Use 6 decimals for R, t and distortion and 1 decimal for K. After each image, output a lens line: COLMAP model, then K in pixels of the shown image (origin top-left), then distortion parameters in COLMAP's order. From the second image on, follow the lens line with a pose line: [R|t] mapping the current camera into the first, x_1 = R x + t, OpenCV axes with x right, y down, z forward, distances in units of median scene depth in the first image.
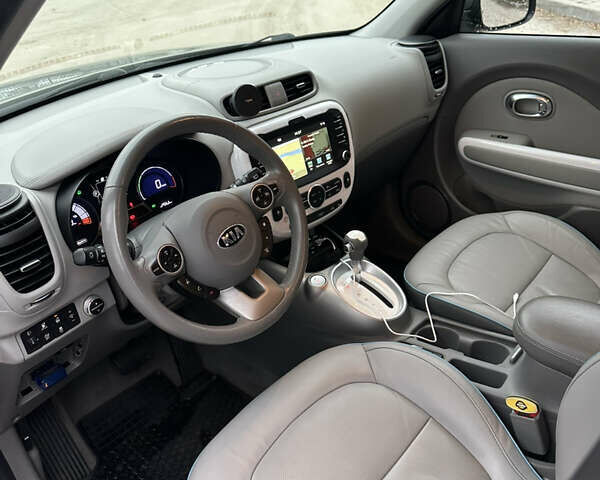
lens RADIAL K [[613.6, 0, 300.0], [0, 613.6, 240.0], [0, 0, 1]] dist [-0.002174, -0.055577]
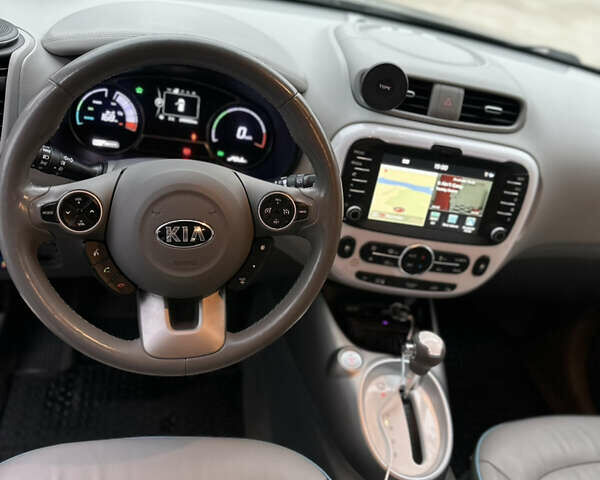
lens RADIAL K [[582.4, 0, 300.0], [0, 582.4, 240.0], [0, 0, 1]] dist [-0.003985, -0.016678]
pose [[0.735084, 0.542396, -0.406764, 0.183819], [-0.525436, 0.834922, 0.163778, -0.128359], [0.428449, 0.093338, 0.898732, 0.357571]]
